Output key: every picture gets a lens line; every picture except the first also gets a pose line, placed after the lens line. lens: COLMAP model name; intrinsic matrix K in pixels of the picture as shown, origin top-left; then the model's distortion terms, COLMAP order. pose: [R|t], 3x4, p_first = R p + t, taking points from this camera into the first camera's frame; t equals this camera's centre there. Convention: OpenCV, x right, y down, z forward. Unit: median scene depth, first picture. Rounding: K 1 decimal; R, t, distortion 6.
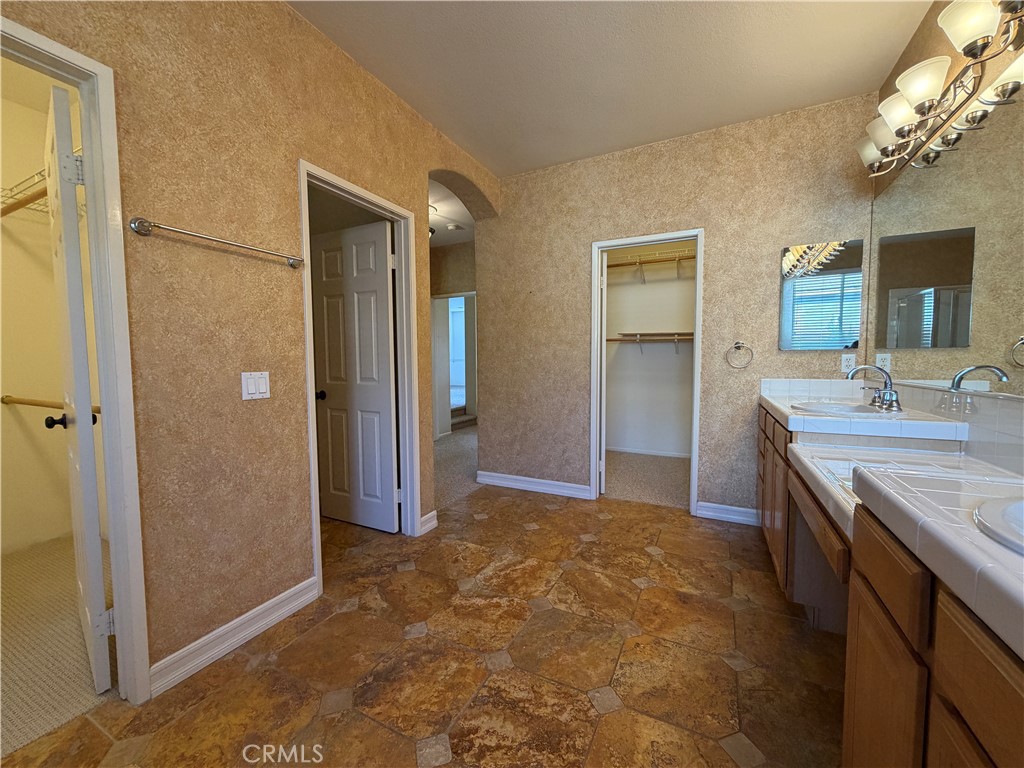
lens RADIAL K [[414.4, 0, 508.5], [0, 414.4, 381.3], [0, 0, 1]] dist [0.000115, 0.000005]
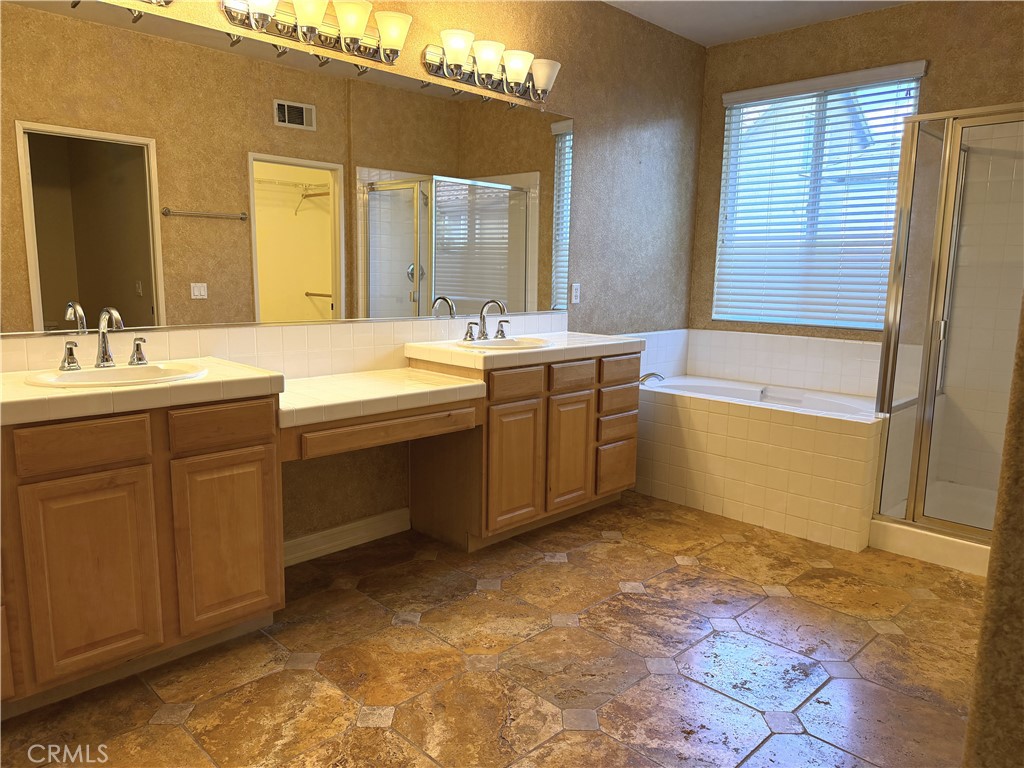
lens RADIAL K [[728.4, 0, 511.3], [0, 728.4, 382.1], [0, 0, 1]] dist [0.061215, -0.074075]
pose [[-0.950934, -0.056256, 0.304238, -0.127543], [0.006619, 0.979406, 0.201790, -0.157927], [-0.309324, 0.193903, -0.930978, 1.949425]]
